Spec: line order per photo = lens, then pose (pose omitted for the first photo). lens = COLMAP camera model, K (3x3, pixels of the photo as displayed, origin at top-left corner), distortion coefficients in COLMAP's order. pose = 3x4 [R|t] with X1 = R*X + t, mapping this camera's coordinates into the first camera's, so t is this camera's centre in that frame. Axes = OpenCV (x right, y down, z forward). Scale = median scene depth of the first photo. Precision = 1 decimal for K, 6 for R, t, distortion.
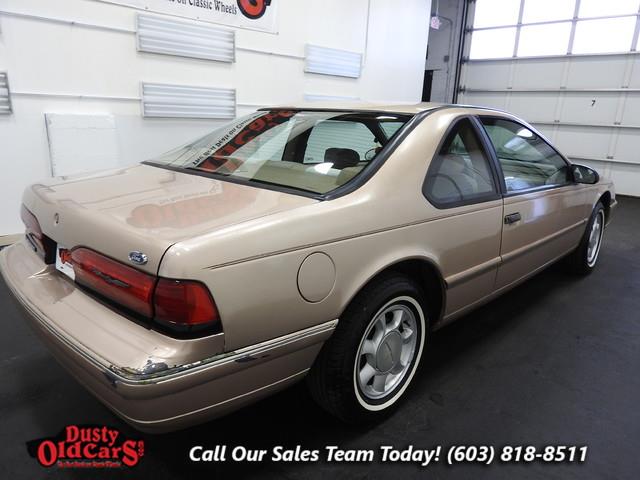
lens RADIAL K [[457.5, 0, 323.5], [0, 457.5, 239.4], [0, 0, 1]] dist [0.010197, -0.004120]
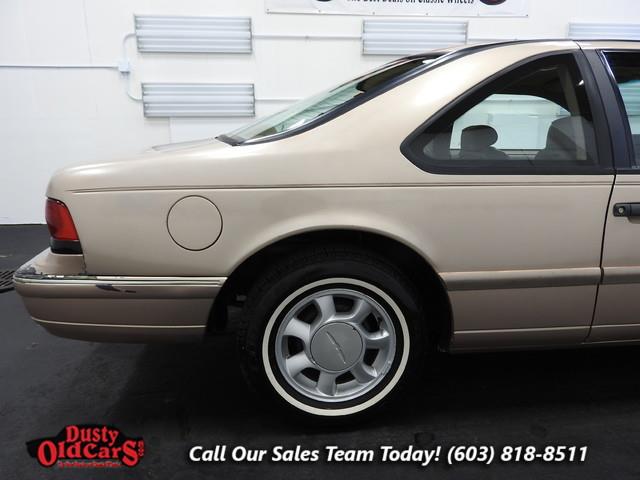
lens RADIAL K [[457.5, 0, 323.5], [0, 457.5, 239.4], [0, 0, 1]] dist [0.010197, -0.004120]
pose [[0.771083, 0.109650, -0.627222, 0.570318], [-0.135956, 0.990696, 0.006052, 0.054648], [0.622050, 0.080608, 0.778817, 0.329122]]
